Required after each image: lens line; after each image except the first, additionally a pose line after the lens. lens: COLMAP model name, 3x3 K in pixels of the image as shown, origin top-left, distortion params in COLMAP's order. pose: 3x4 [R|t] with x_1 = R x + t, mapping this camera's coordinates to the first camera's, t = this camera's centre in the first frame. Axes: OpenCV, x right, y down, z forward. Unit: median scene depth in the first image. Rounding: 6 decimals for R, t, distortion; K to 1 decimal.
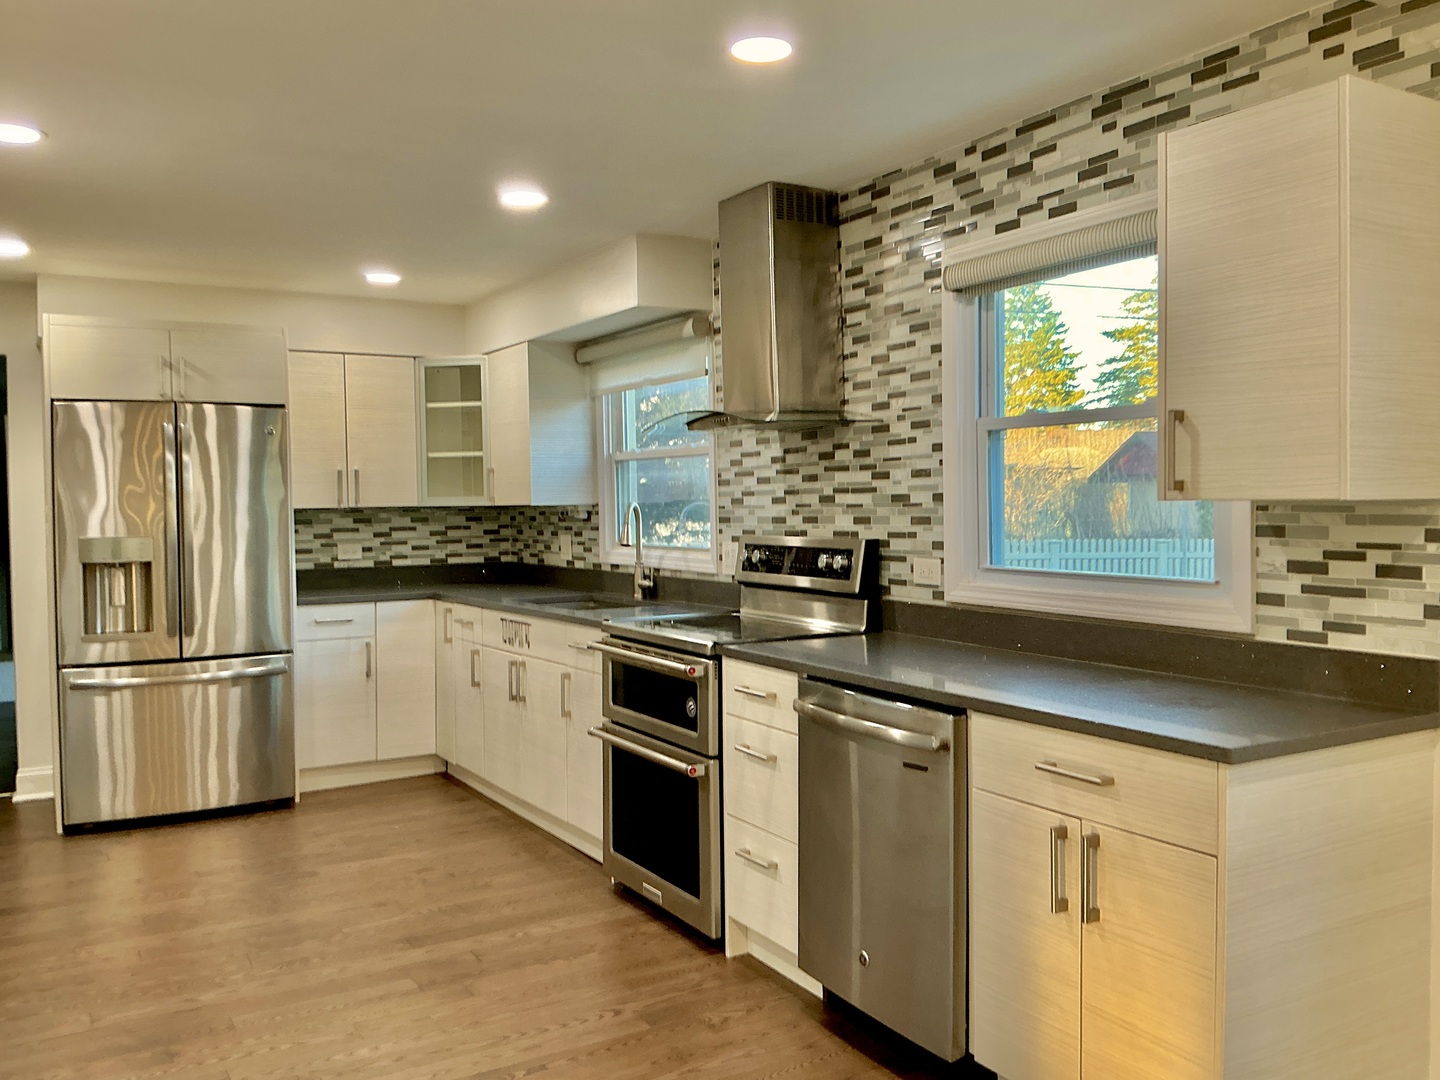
lens RADIAL K [[1259.4, 0, 720.0], [0, 1259.4, 540.0], [0, 0, 1]] dist [0.223060, -0.293414]
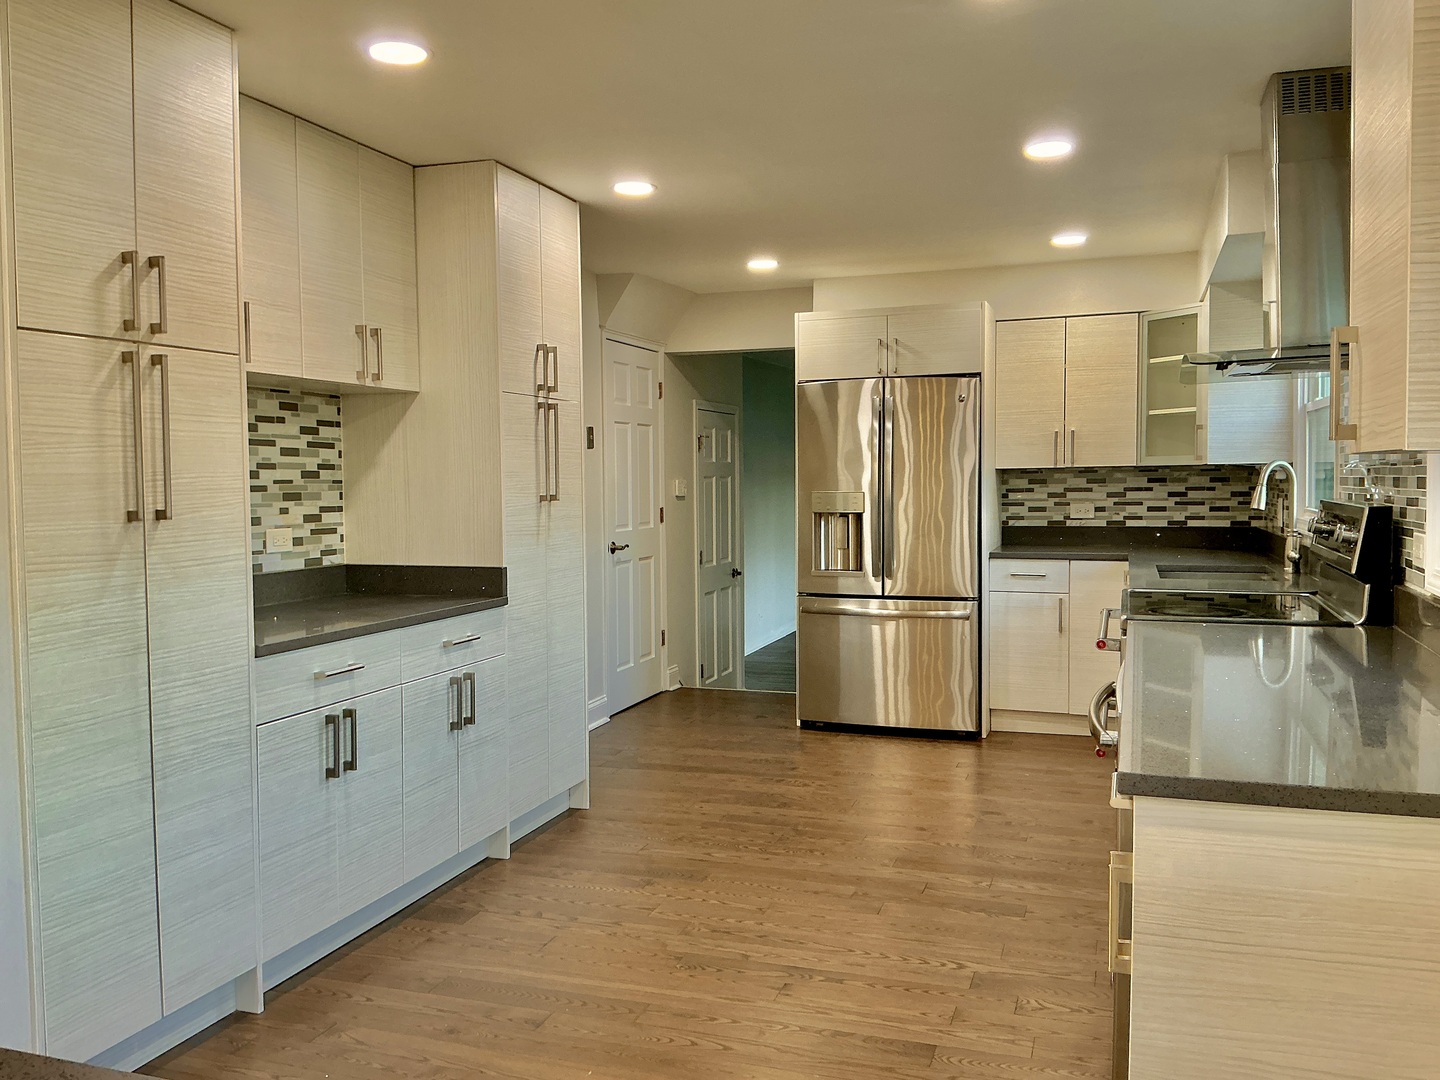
lens RADIAL K [[1263.5, 0, 720.3], [0, 1263.5, 561.6], [0, 0, 1]] dist [0.216000, -0.000401]
pose [[0.680569, 0.063166, -0.729956, 0.297542], [-0.025223, 0.997706, 0.062819, -0.008470], [0.732249, -0.024341, 0.680601, 0.094967]]
